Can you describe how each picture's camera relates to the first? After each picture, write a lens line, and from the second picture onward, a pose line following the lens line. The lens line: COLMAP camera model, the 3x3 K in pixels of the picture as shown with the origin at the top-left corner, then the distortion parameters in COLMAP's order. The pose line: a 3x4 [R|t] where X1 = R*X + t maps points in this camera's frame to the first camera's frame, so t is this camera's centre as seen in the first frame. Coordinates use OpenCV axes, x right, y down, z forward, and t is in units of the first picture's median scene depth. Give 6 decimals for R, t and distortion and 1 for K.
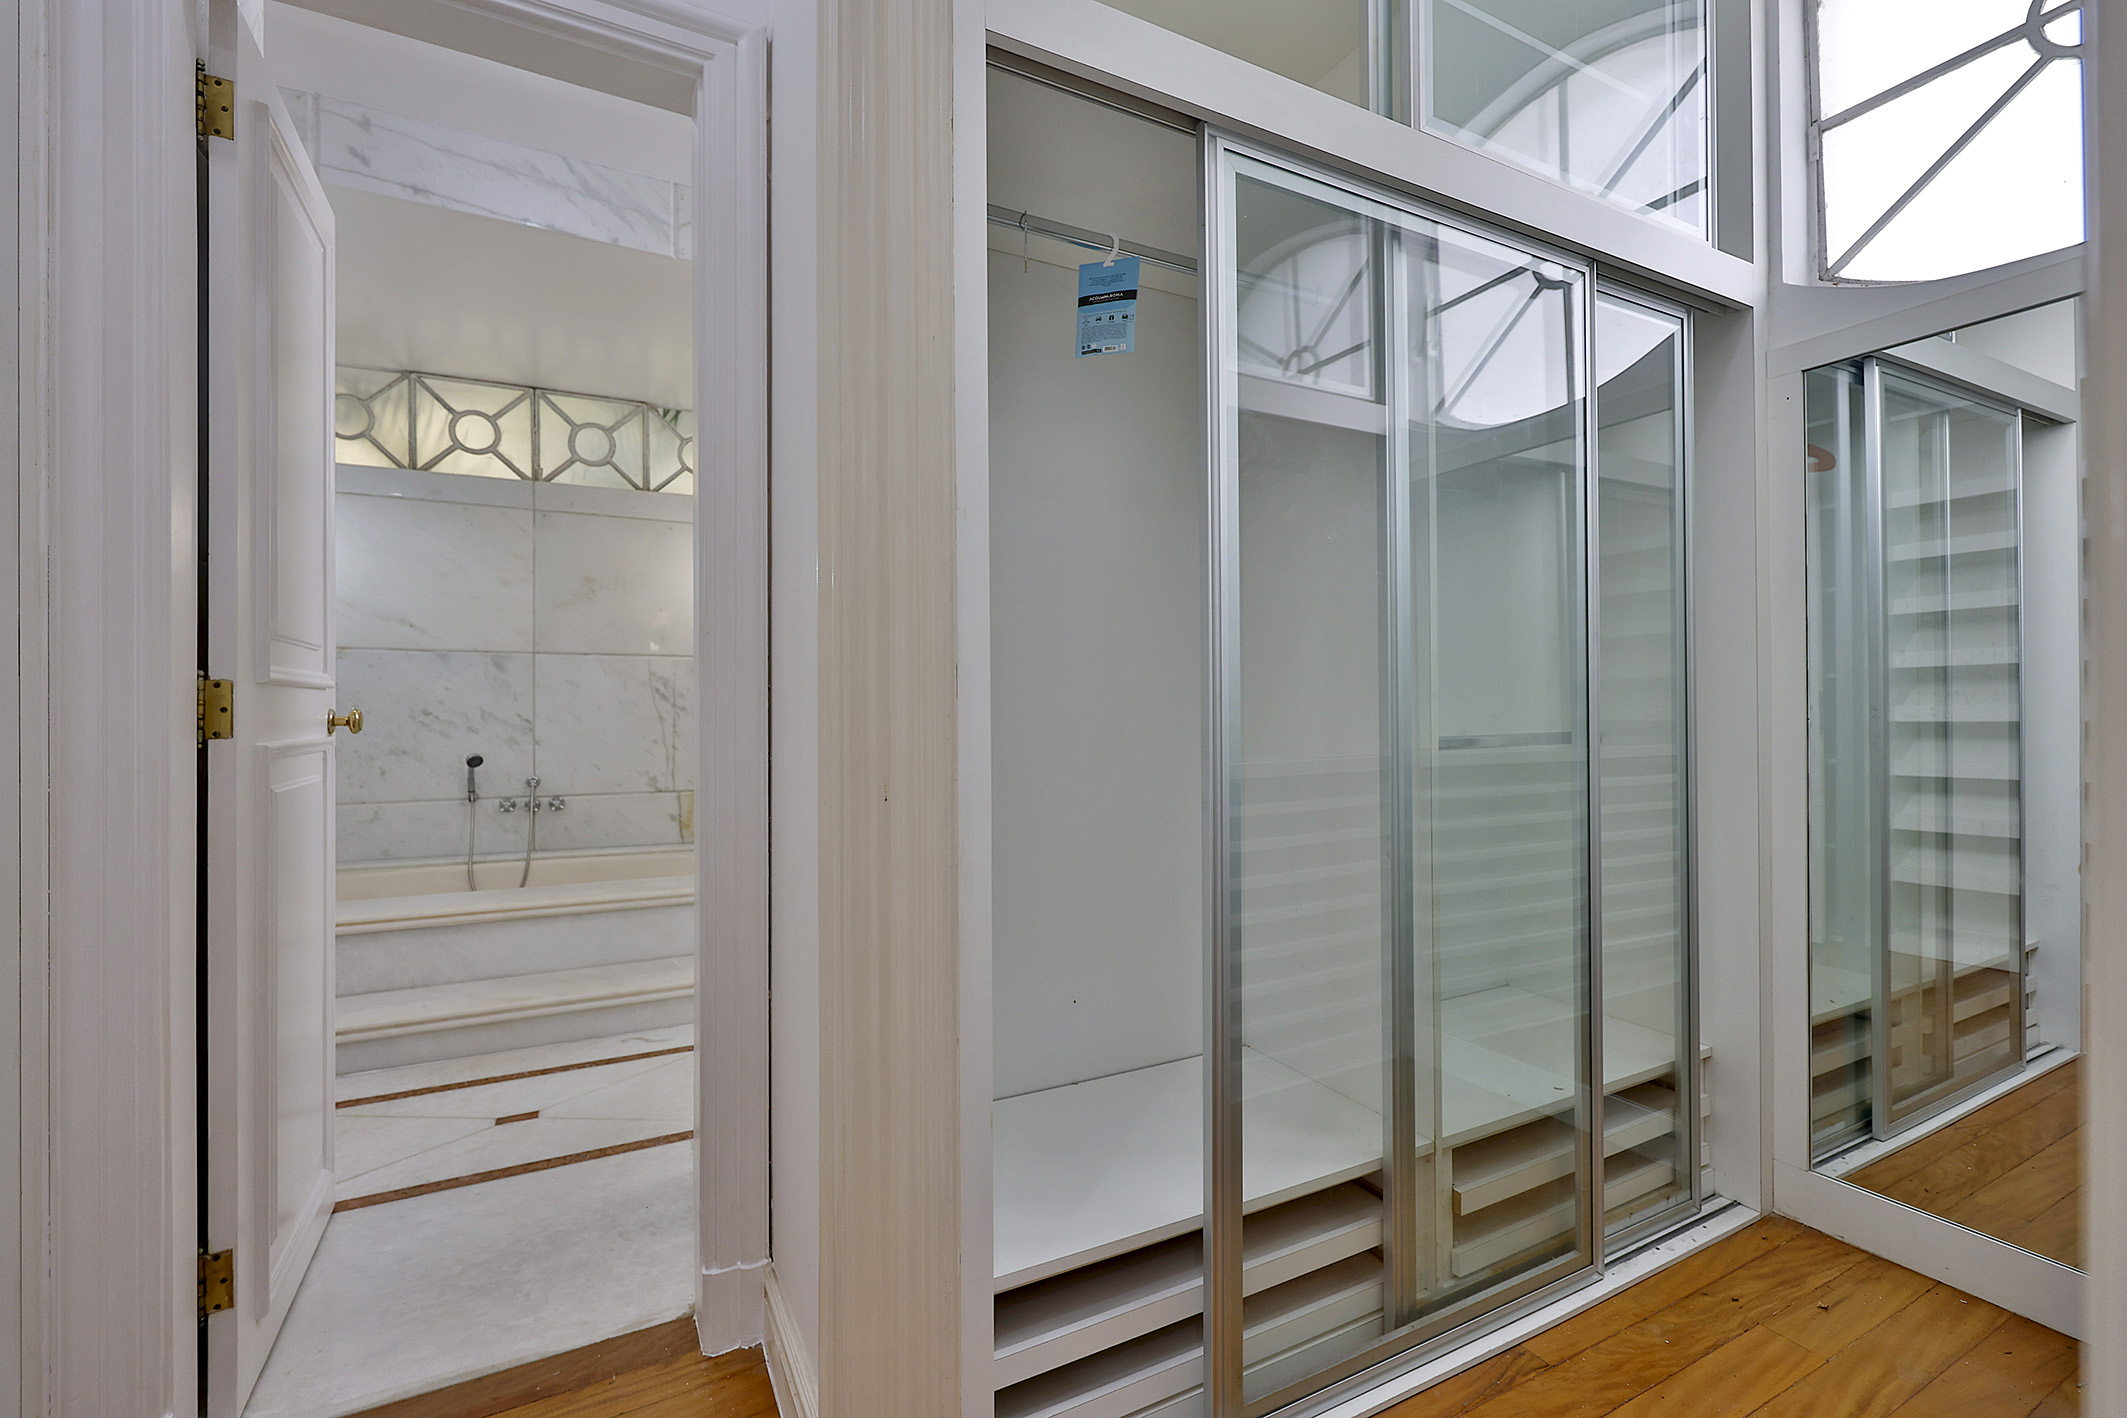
lens RADIAL K [[902.9, 0, 1060.5], [0, 902.9, 711.8], [0, 0, 1]] dist [-0.003448, 0.000114]
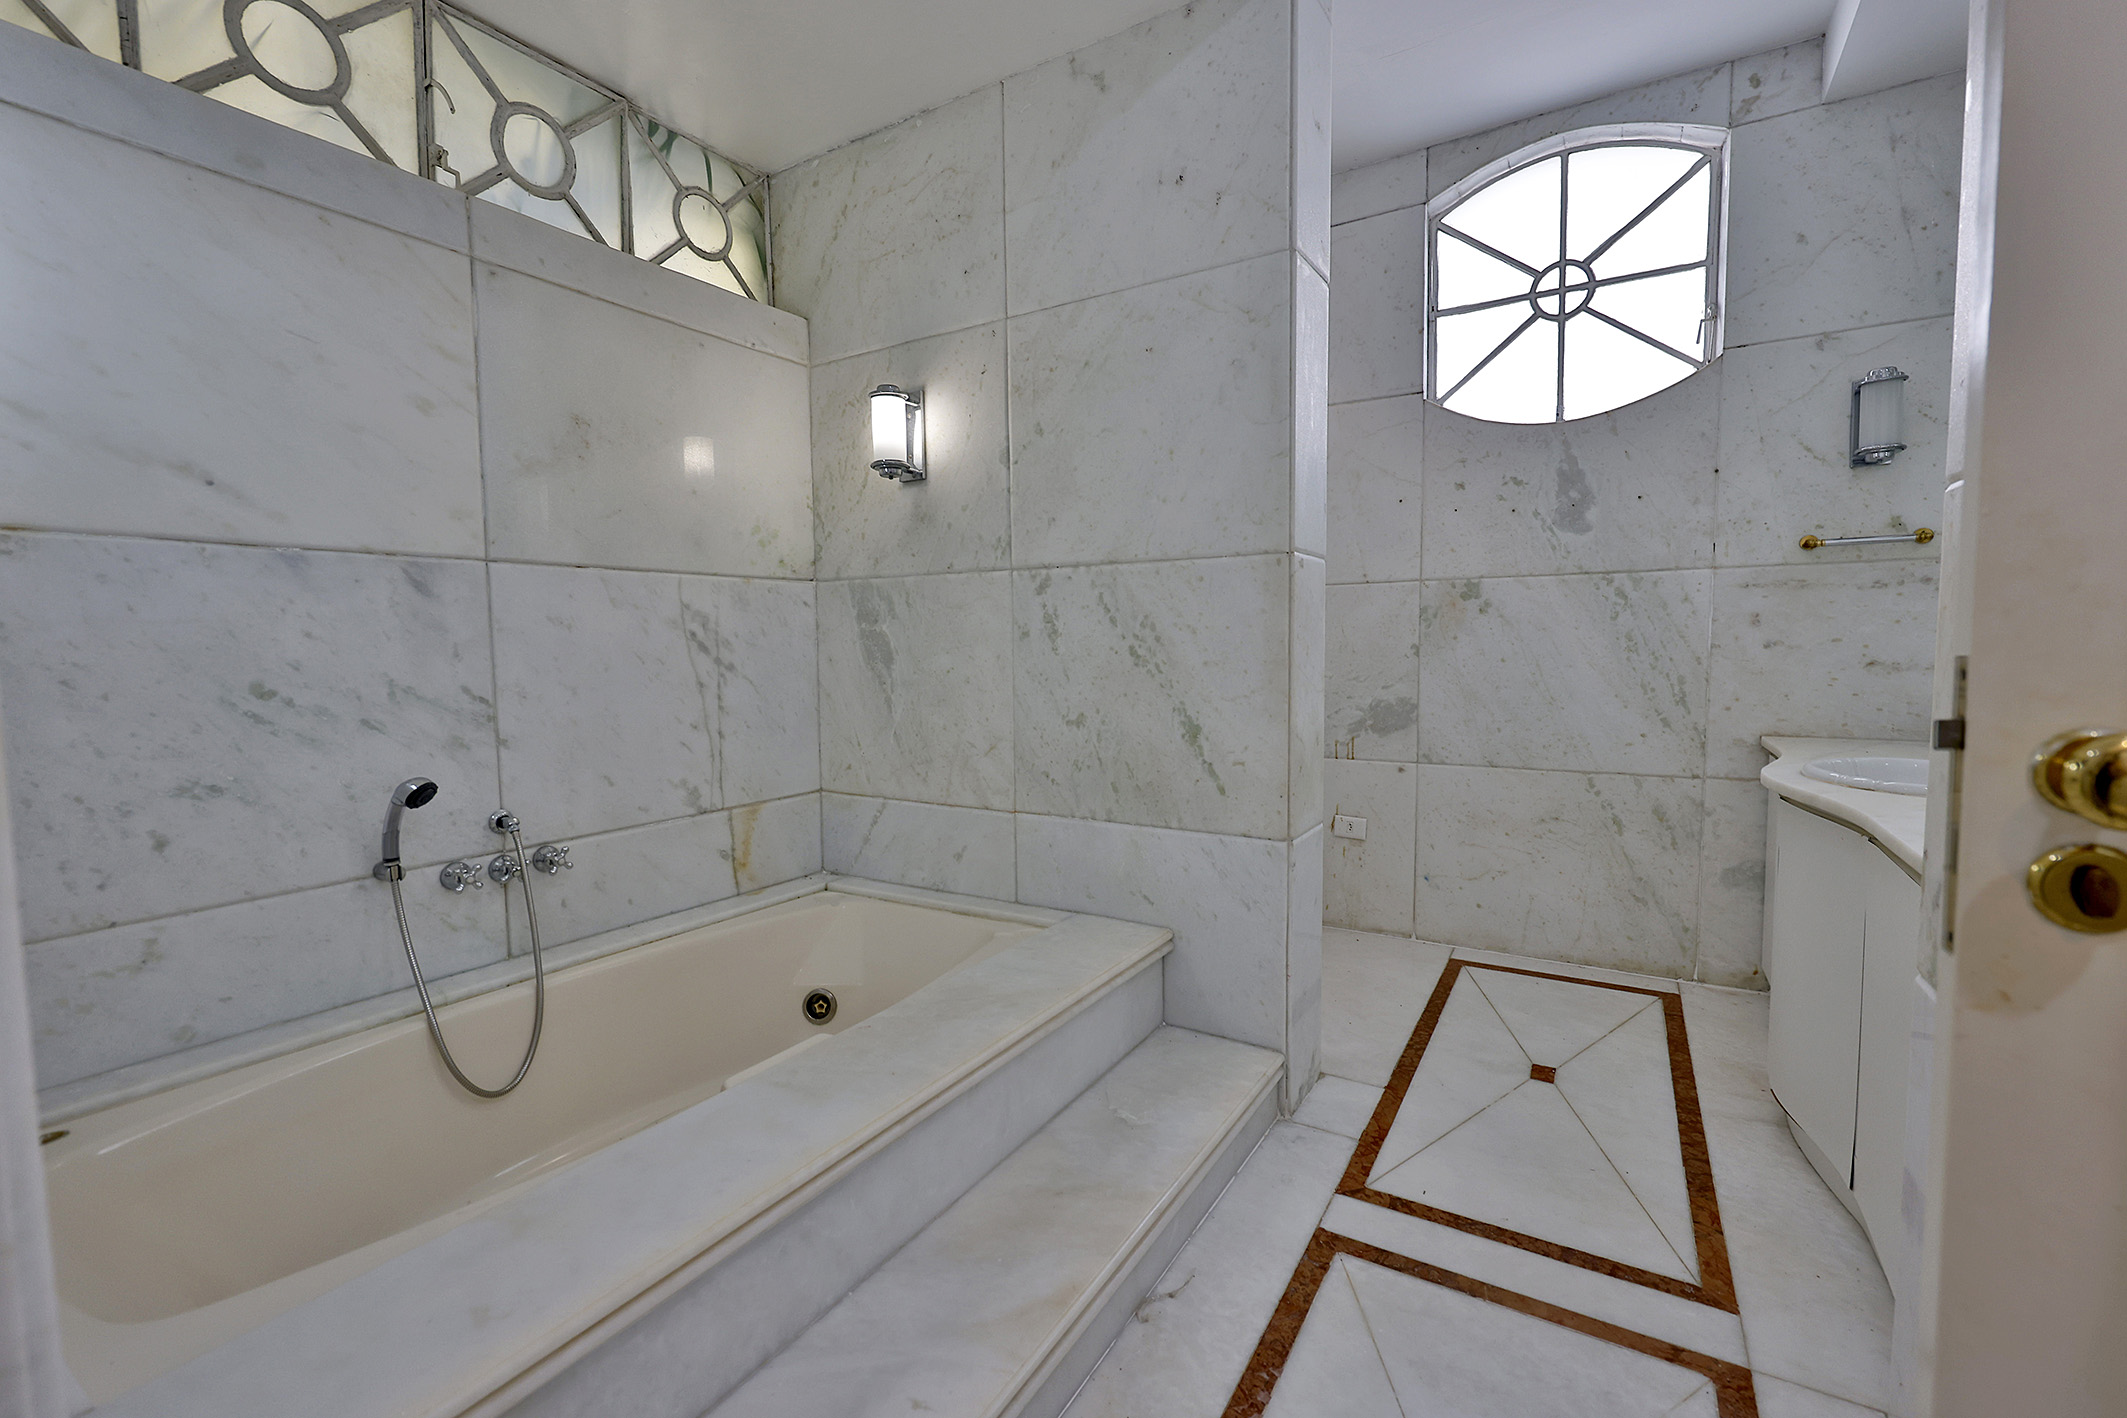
lens RADIAL K [[902.9, 0, 1067.6], [0, 902.9, 704.8], [0, 0, 1]] dist [-0.003448, 0.000114]
pose [[0.849419, -0.039608, 0.526231, -0.576952], [0.003227, 0.997551, 0.069874, -0.020384], [-0.527710, -0.057655, 0.847466, 0.417223]]
